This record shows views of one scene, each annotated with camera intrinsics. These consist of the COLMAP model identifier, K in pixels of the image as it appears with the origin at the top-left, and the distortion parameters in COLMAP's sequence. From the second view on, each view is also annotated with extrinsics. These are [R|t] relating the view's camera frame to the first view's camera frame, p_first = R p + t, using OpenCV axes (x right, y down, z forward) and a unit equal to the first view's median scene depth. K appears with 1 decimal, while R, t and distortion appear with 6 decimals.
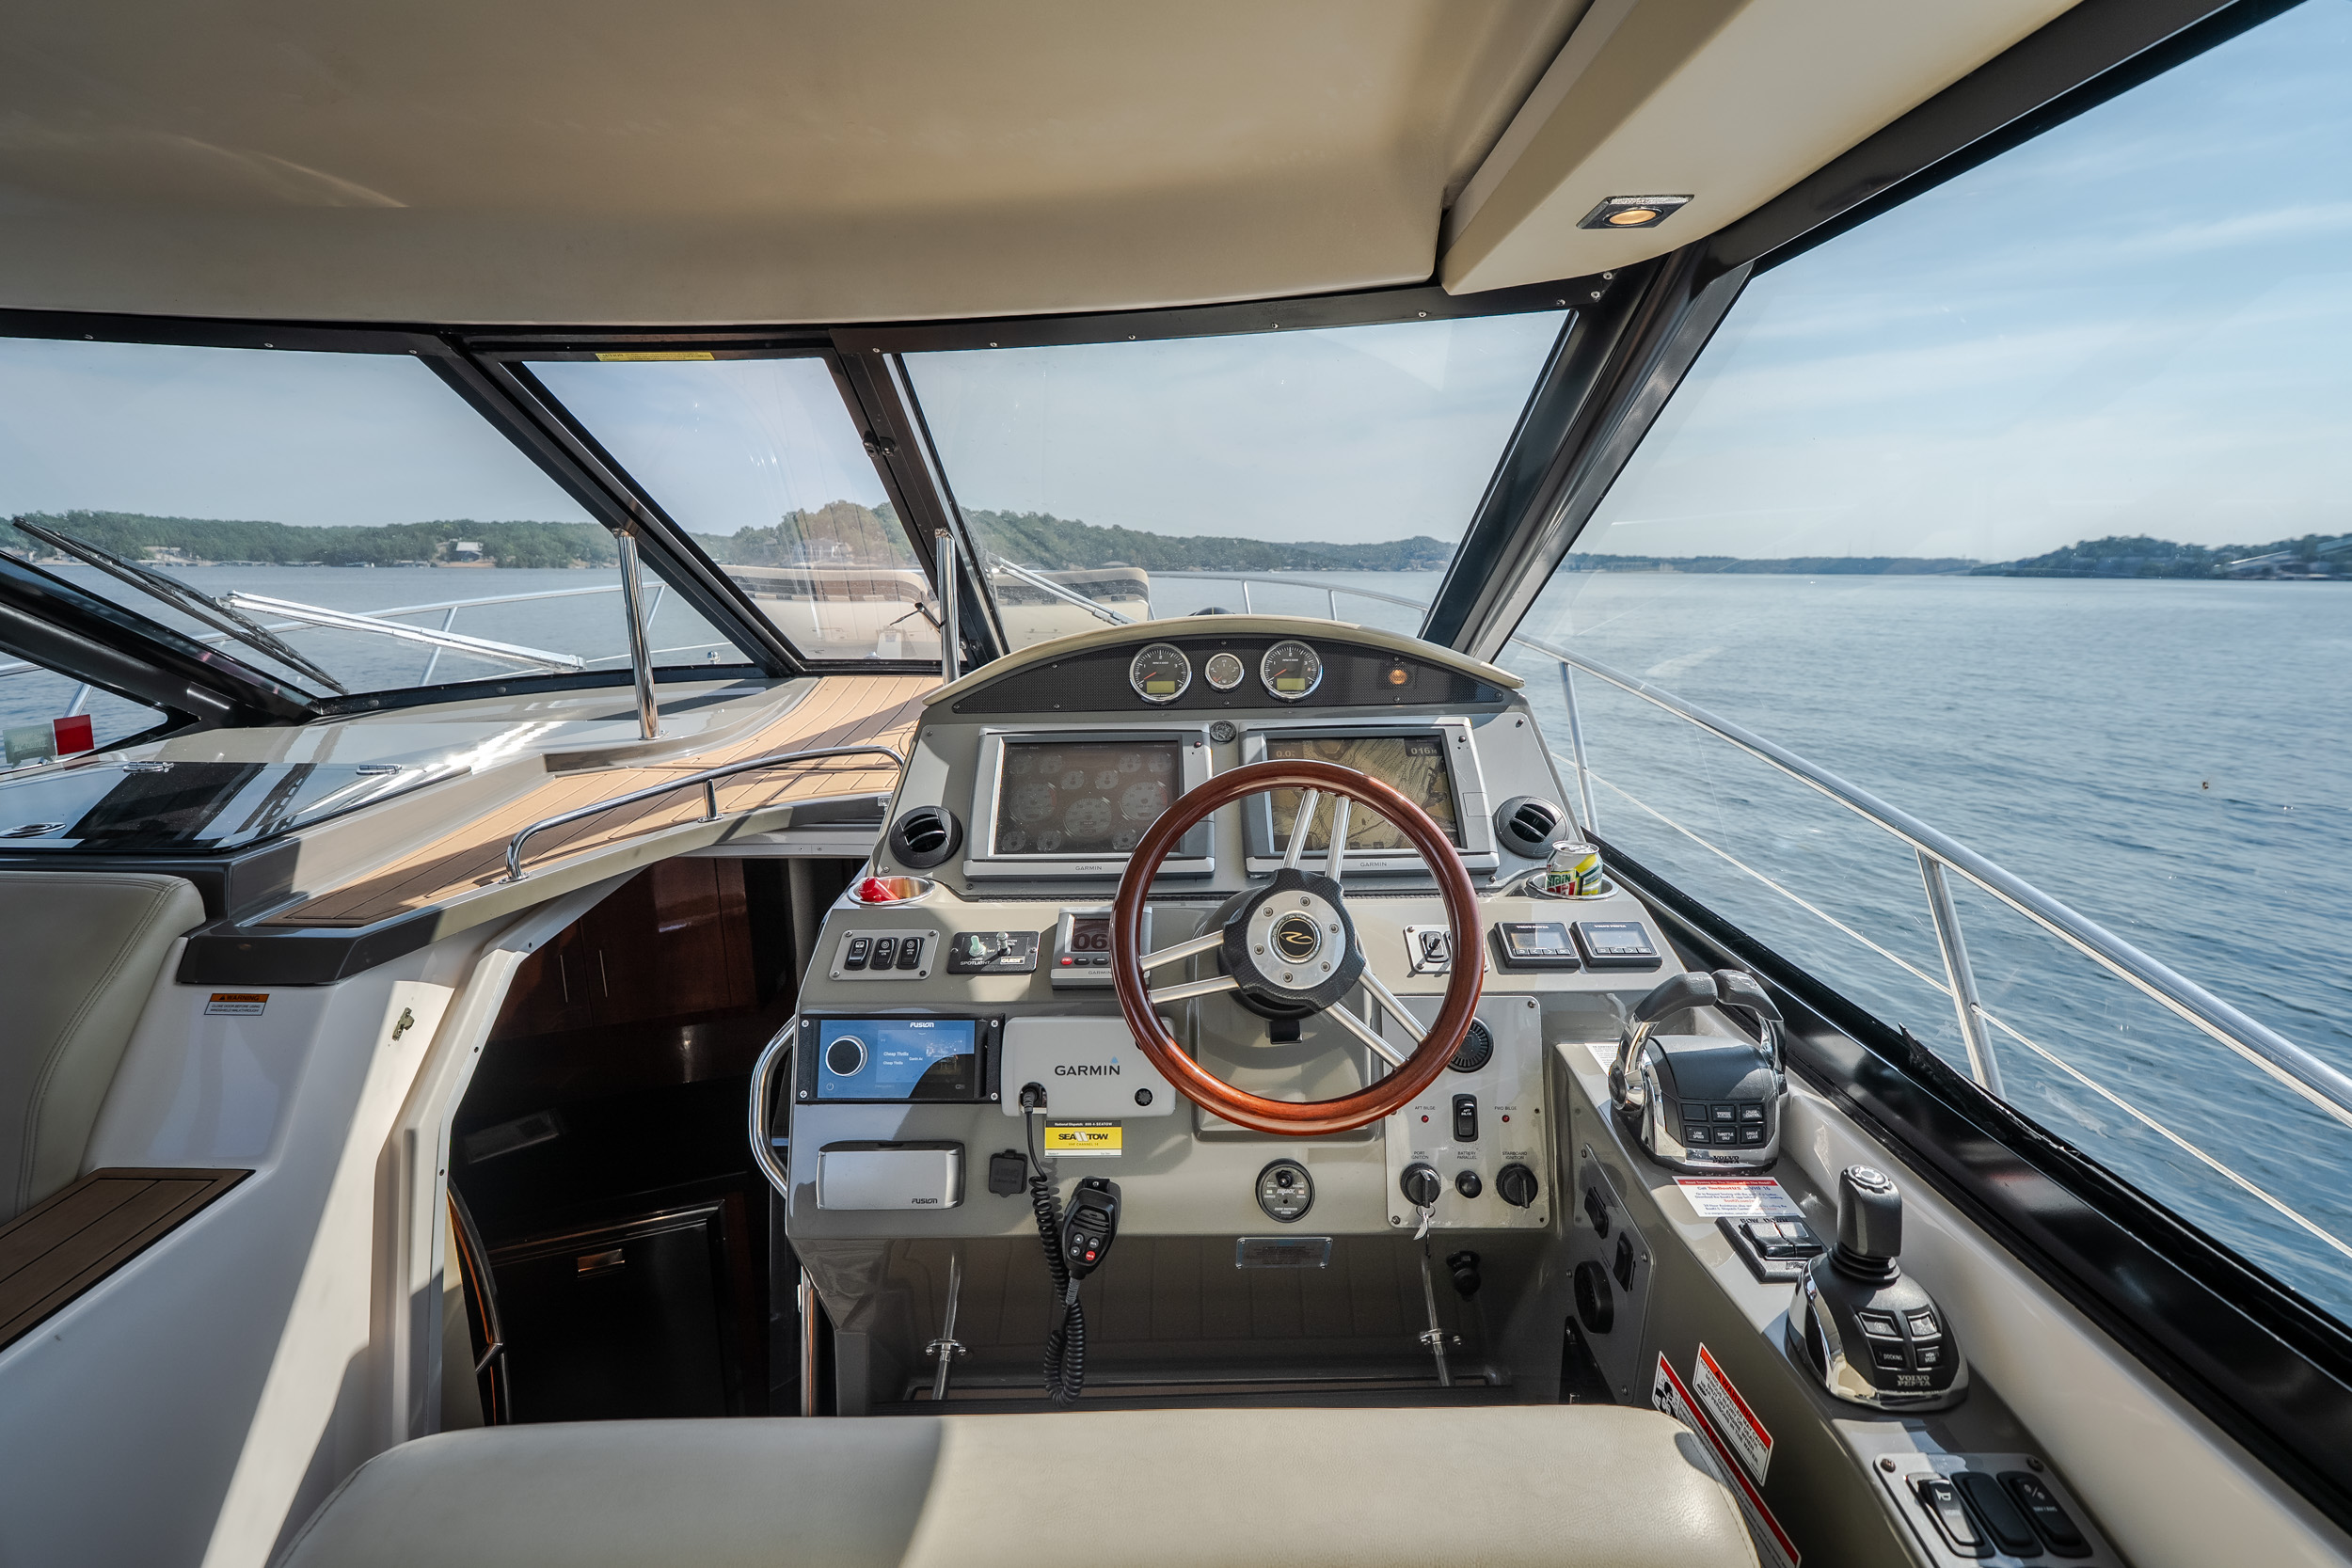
lens RADIAL K [[1053.3, 0, 1172.8], [0, 1053.3, 778.1], [0, 0, 1]] dist [-0.007963, 0.002094]
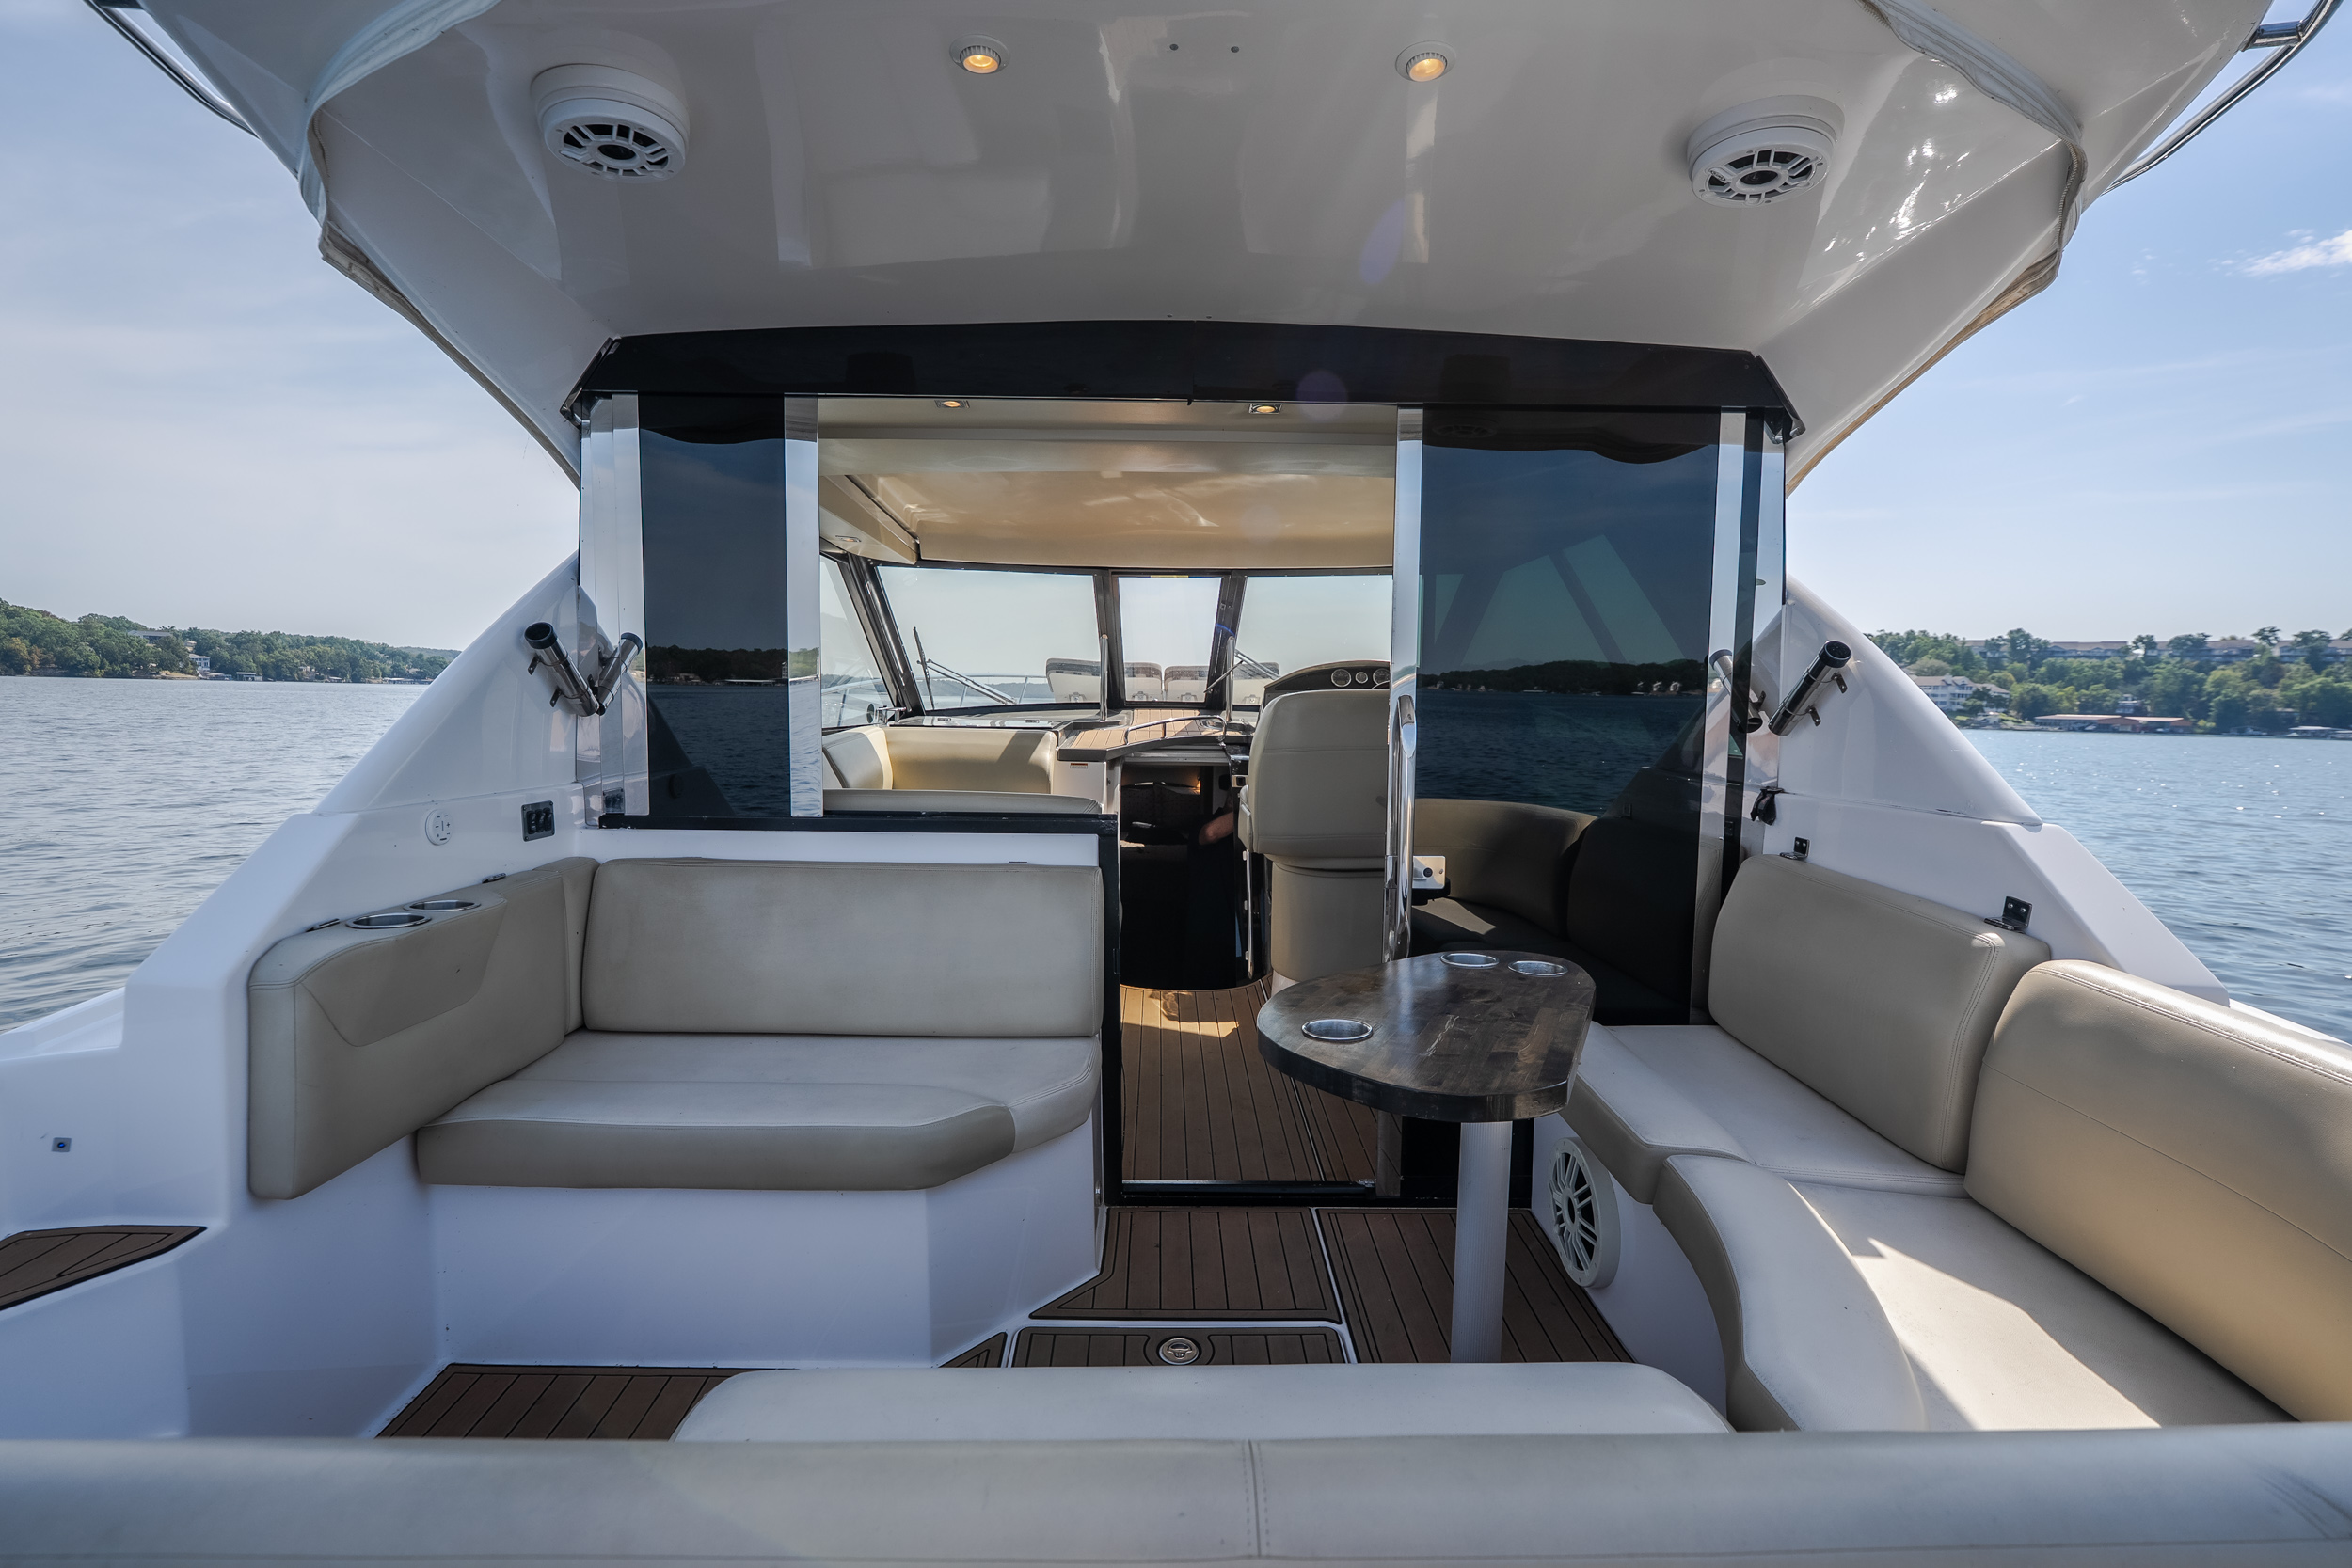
lens RADIAL K [[1053.3, 0, 1206.9], [0, 1053.3, 779.6], [0, 0, 1]] dist [-0.007963, 0.002094]
pose [[0.998806, 0.006557, 0.048401, -0.783622], [-0.000231, 0.991571, -0.129566, 0.837914], [-0.048843, 0.129400, 0.990389, -2.832706]]
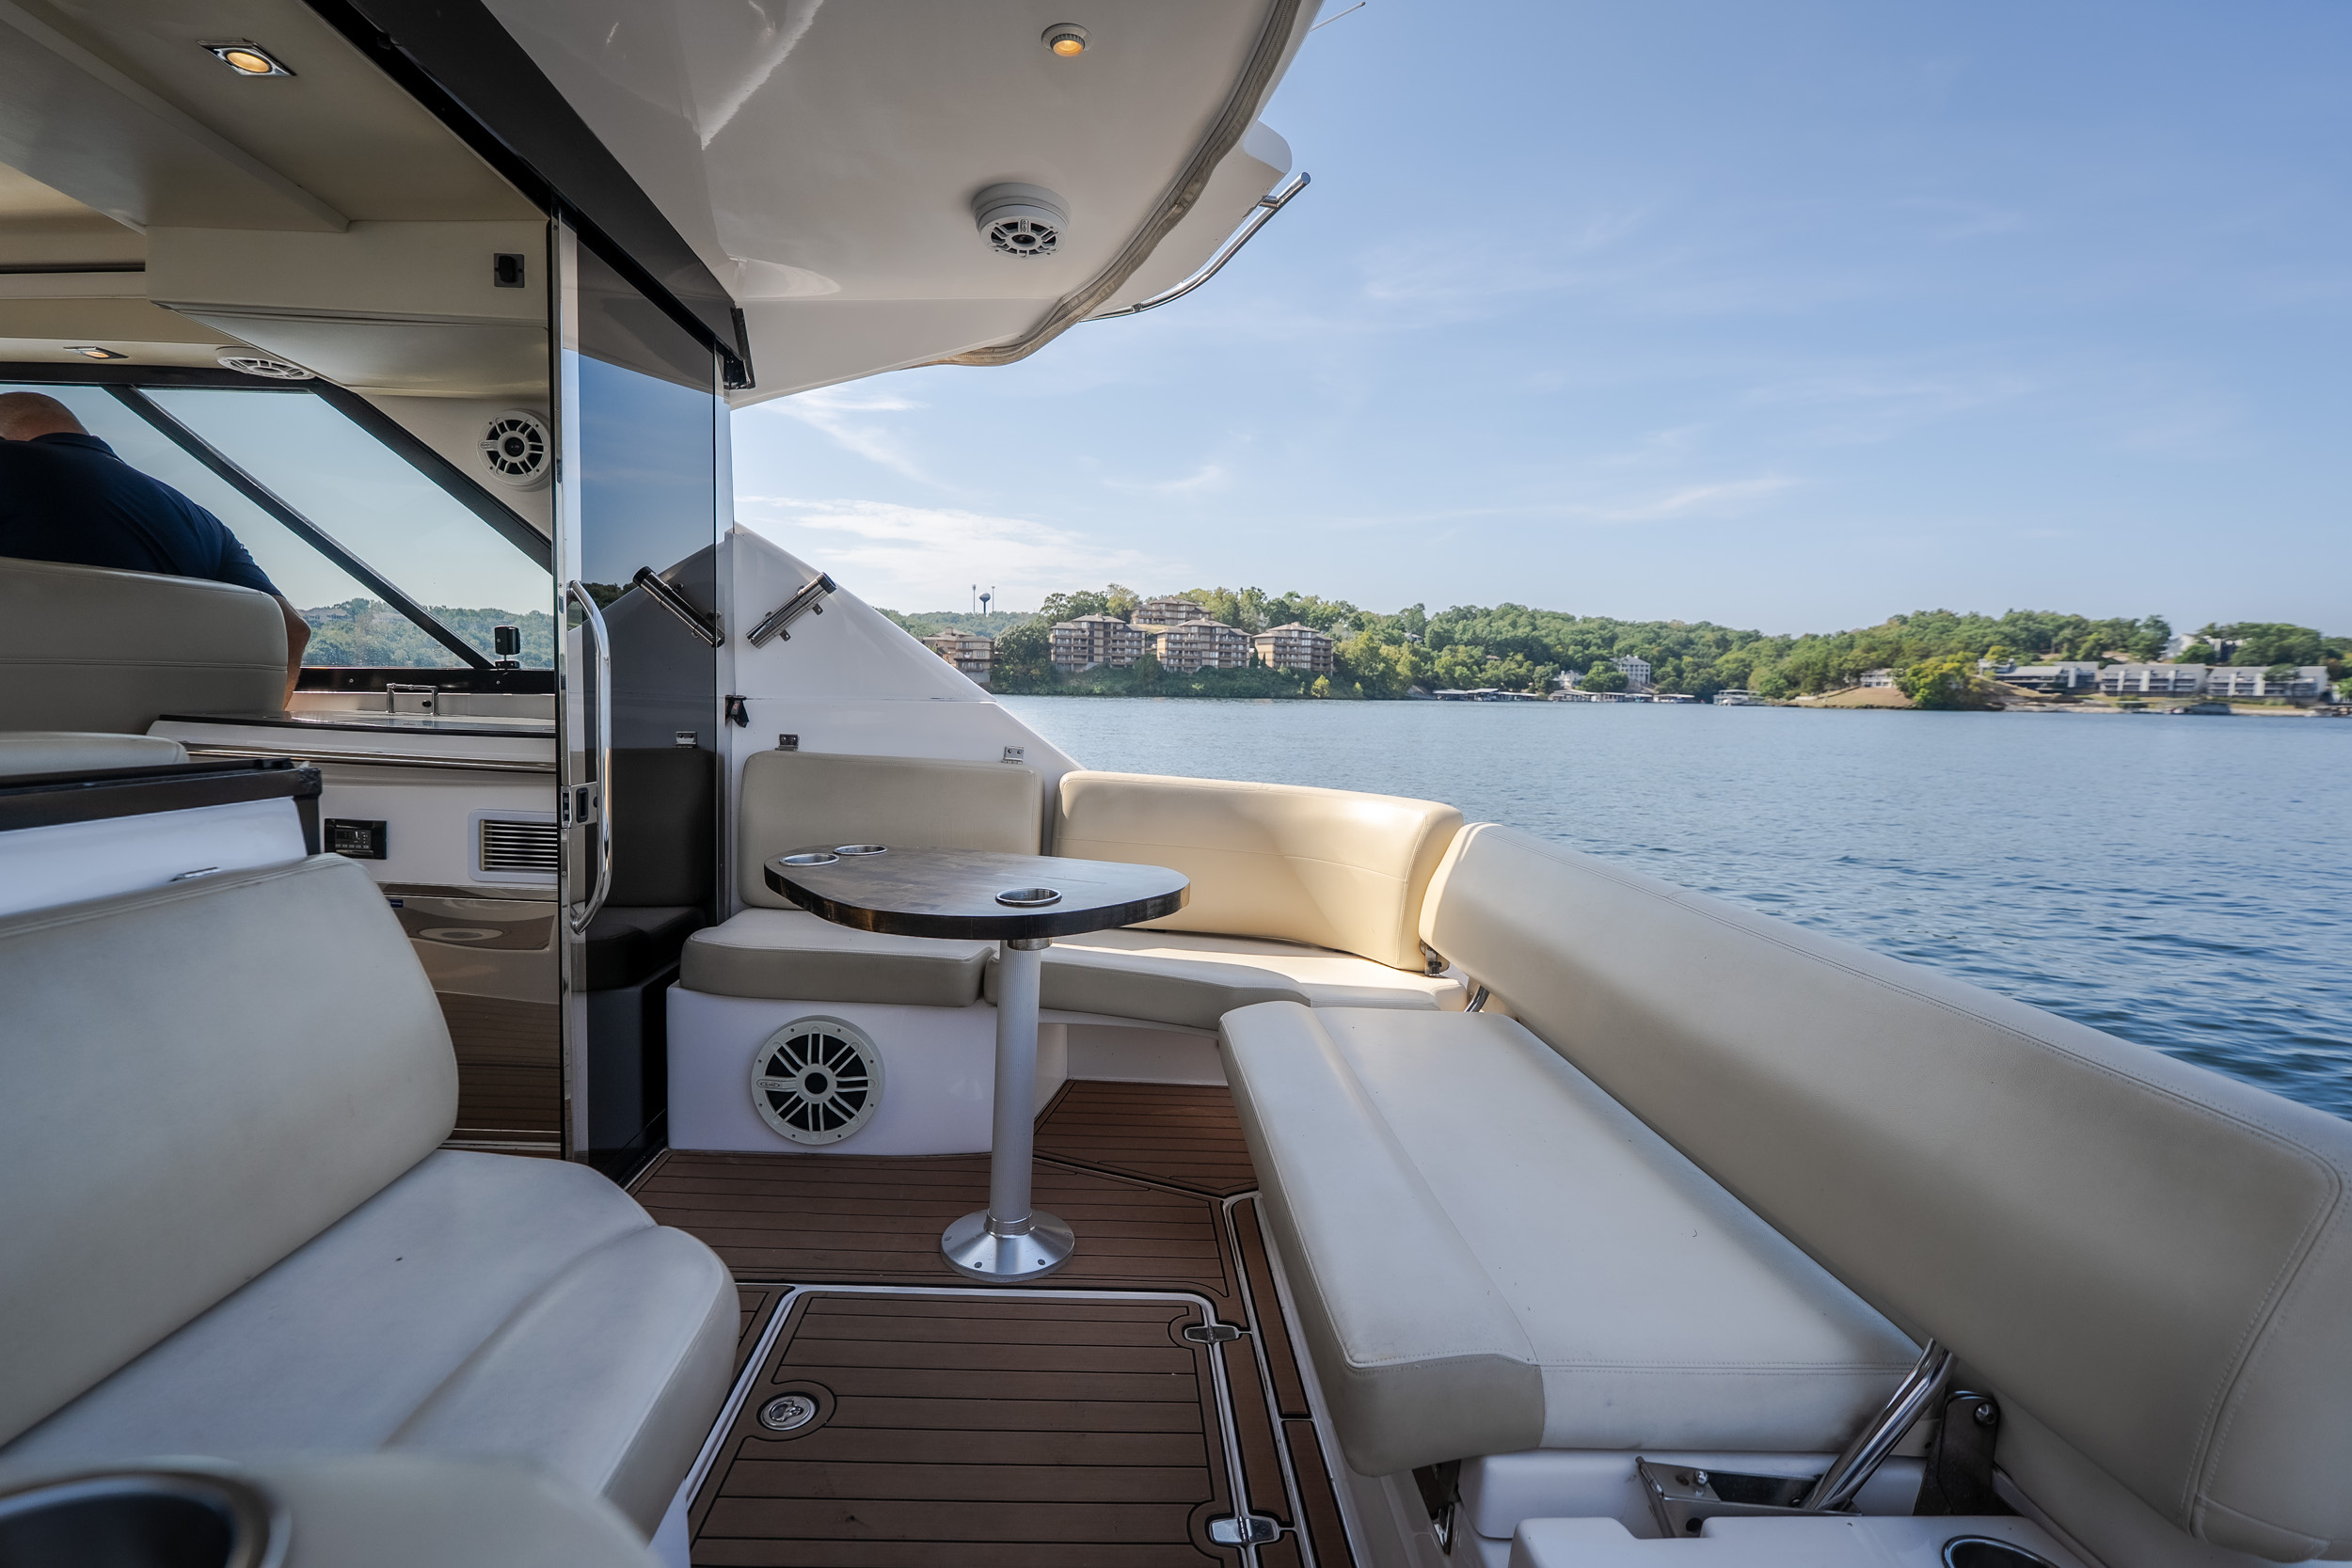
lens RADIAL K [[1053.3, 0, 1149.1], [0, 1053.3, 782.9], [0, 0, 1]] dist [-0.007963, 0.002094]
pose [[-0.051438, -0.084868, 0.995064, -2.018173], [0.181151, 0.979061, 0.092868, 0.720796], [-0.982109, 0.185034, -0.034987, -1.584257]]
